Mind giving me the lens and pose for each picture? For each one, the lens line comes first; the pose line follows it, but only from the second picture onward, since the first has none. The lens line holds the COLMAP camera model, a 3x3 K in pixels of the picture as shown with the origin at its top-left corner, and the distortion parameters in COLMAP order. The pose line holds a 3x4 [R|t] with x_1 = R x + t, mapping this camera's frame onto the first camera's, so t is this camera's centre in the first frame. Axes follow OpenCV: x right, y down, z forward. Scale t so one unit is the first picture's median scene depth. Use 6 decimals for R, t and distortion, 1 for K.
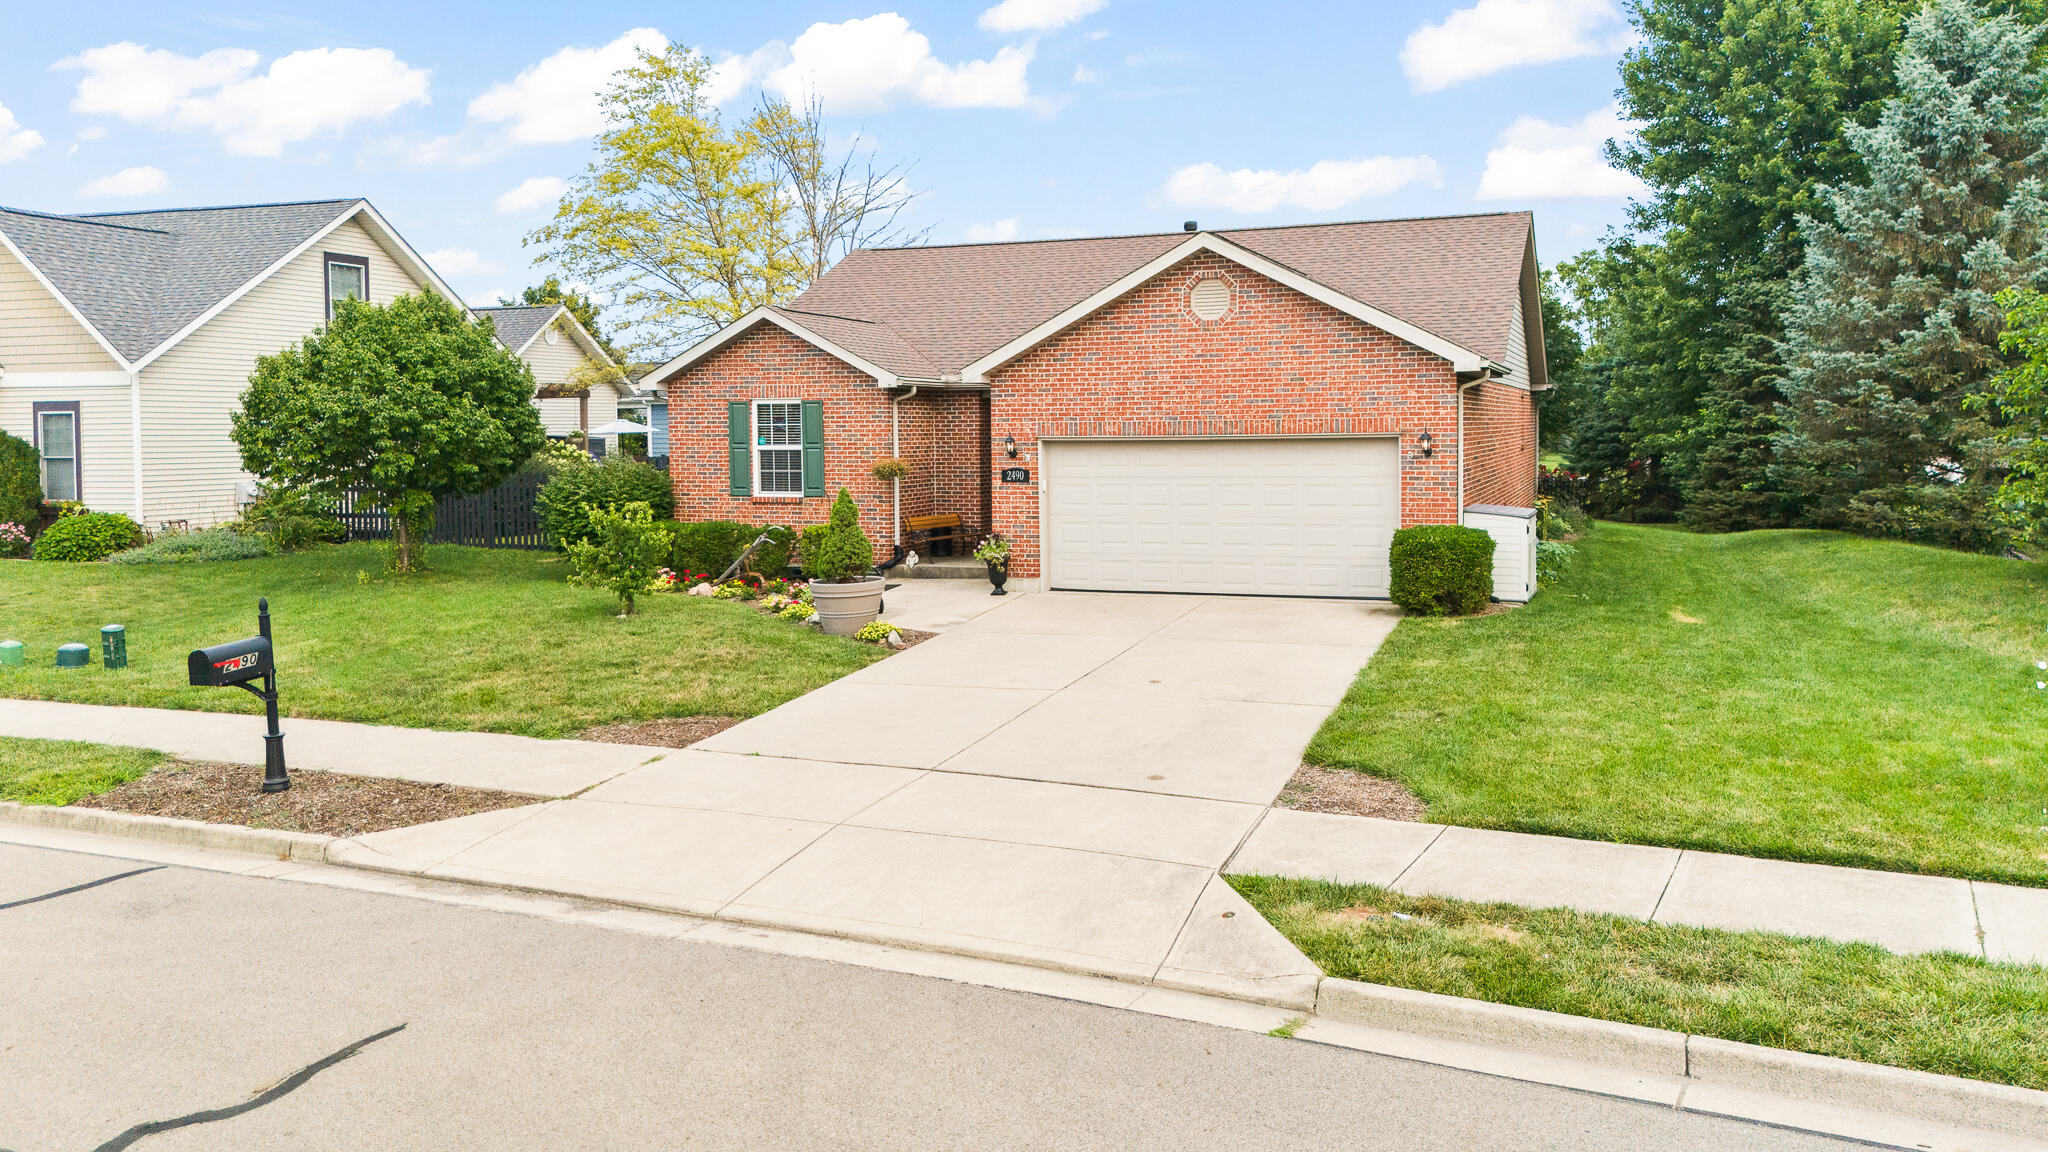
lens RADIAL K [[1555.5, 0, 1095.2], [0, 1555.5, 471.6], [0, 0, 1]] dist [0.046315, -0.036032]
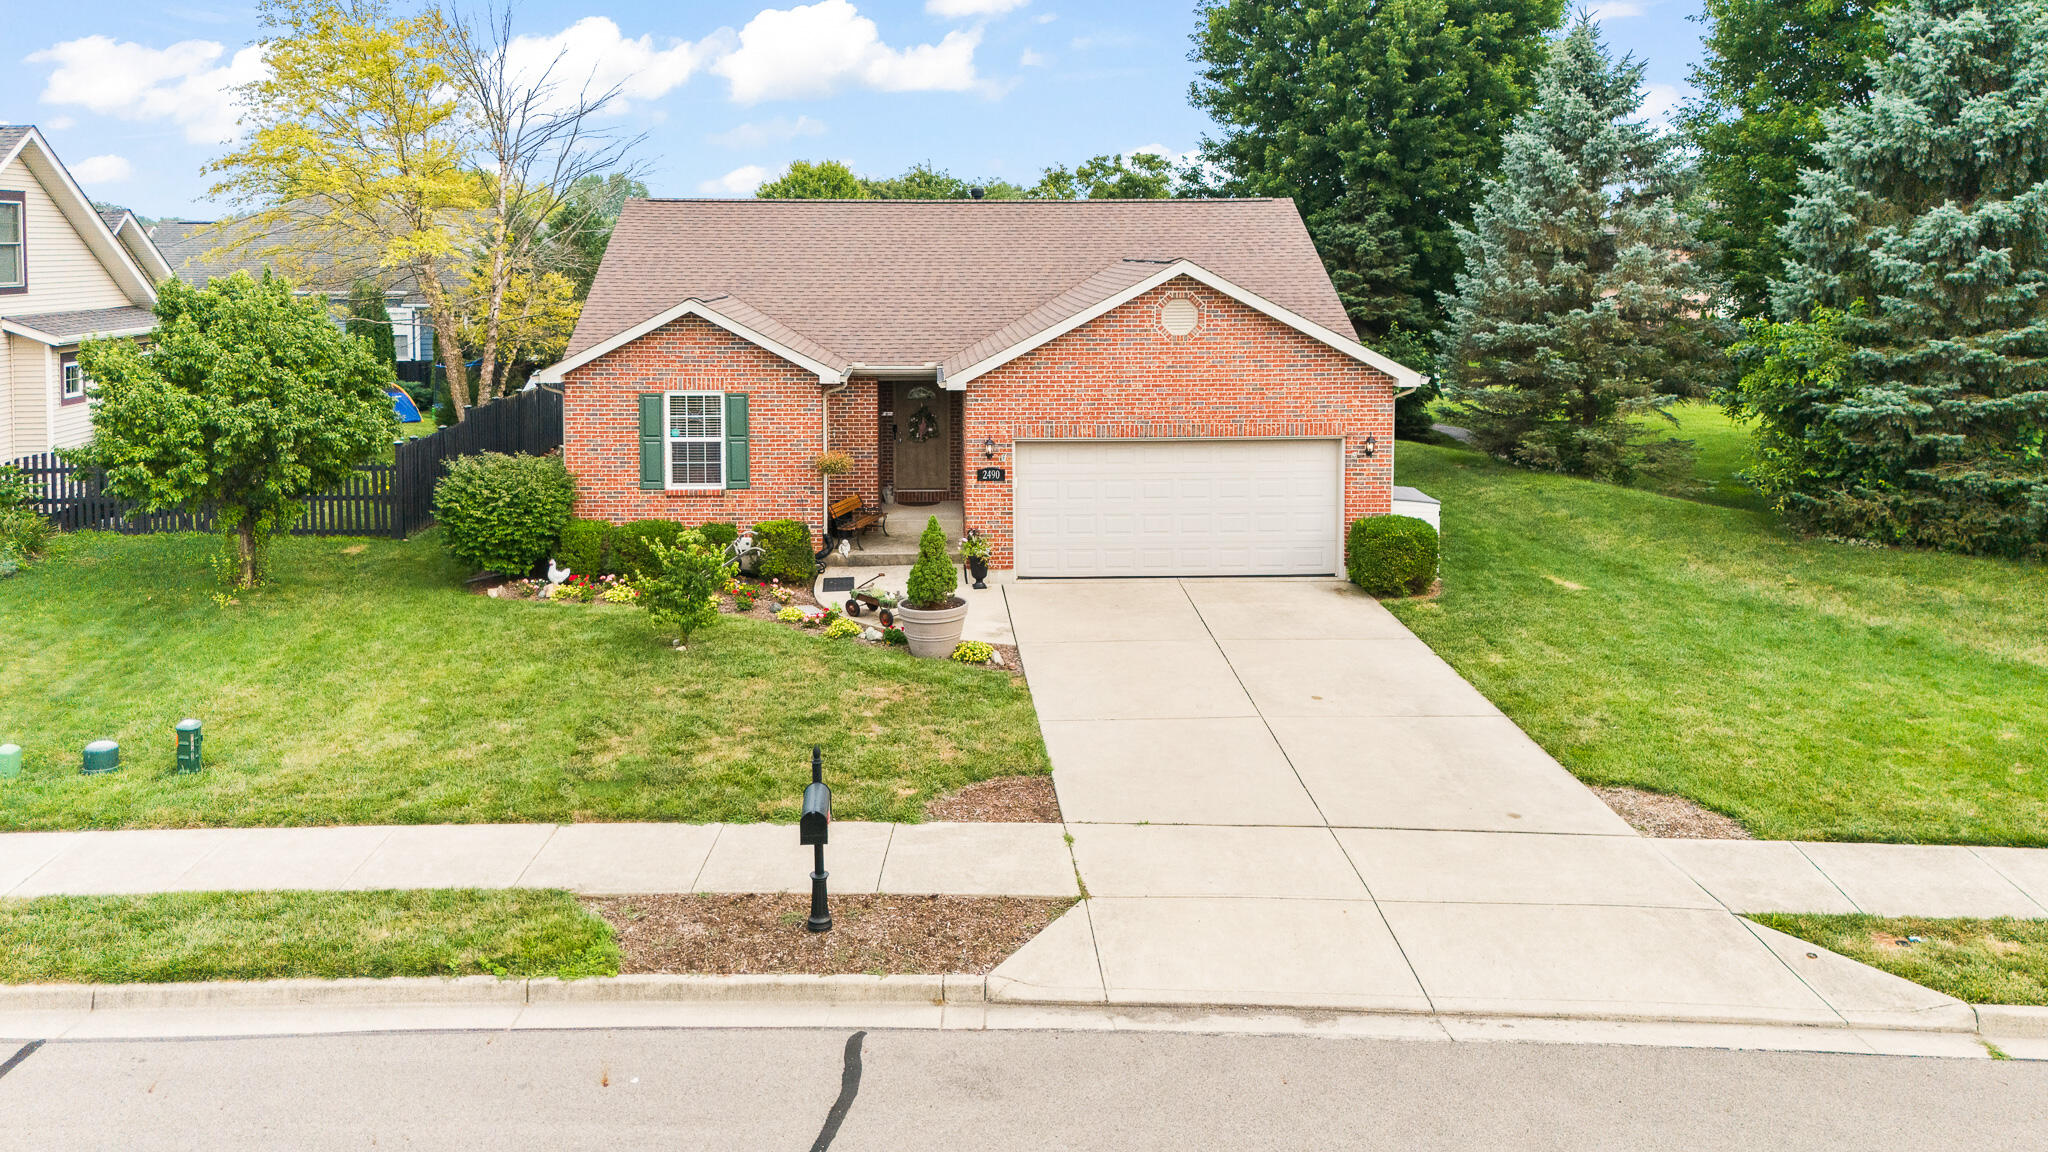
lens RADIAL K [[1555.5, 0, 999.3], [0, 1555.5, 397.8], [0, 0, 1]] dist [0.046315, -0.036032]
pose [[0.927566, -0.026006, 0.372753, -0.444226], [0.001787, 0.997872, 0.065172, -0.120150], [-0.373655, -0.059785, 0.925639, 0.013691]]
